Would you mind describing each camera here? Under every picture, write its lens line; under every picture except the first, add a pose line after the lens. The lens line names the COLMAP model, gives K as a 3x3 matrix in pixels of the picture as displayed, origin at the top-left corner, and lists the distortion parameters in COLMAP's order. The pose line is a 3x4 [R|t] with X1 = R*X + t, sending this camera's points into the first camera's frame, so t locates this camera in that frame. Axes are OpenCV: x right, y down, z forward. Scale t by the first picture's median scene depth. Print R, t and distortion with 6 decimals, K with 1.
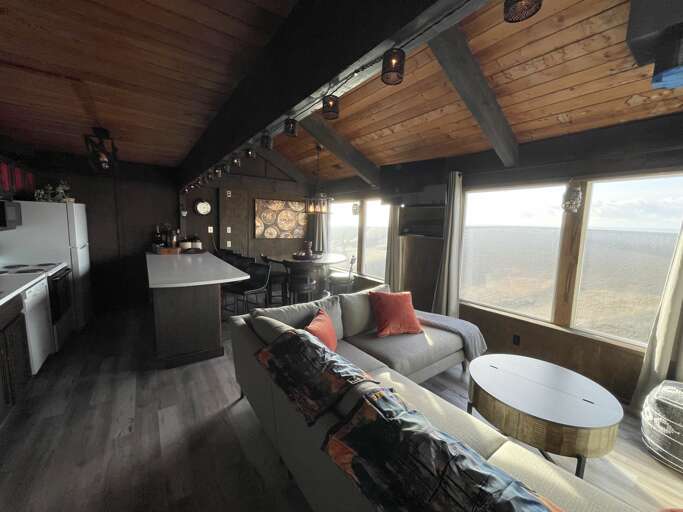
lens RADIAL K [[274.5, 0, 339.8], [0, 274.5, 255.2], [0, 0, 1]] dist [-0.003648, -0.000123]
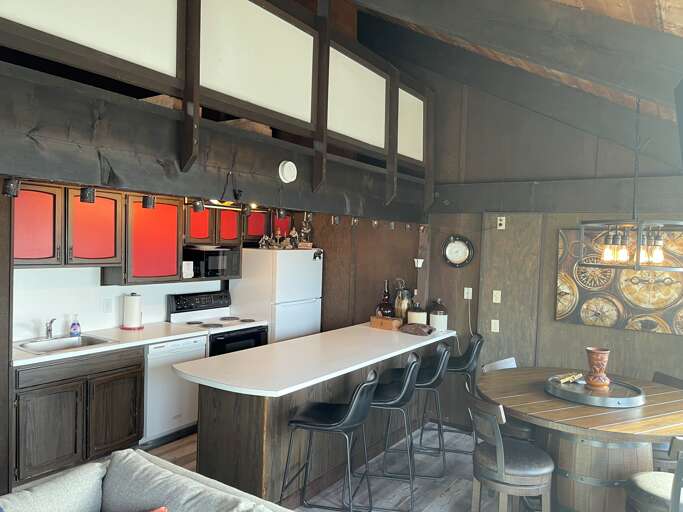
lens RADIAL K [[512.3, 0, 341.0], [0, 512.3, 257.1], [0, 0, 1]] dist [0.000538, -0.000744]
pose [[0.338672, 0.011261, -0.940837, 0.354179], [-0.135024, 0.990160, -0.036753, -0.090208], [0.931166, 0.139483, 0.336860, 0.428235]]
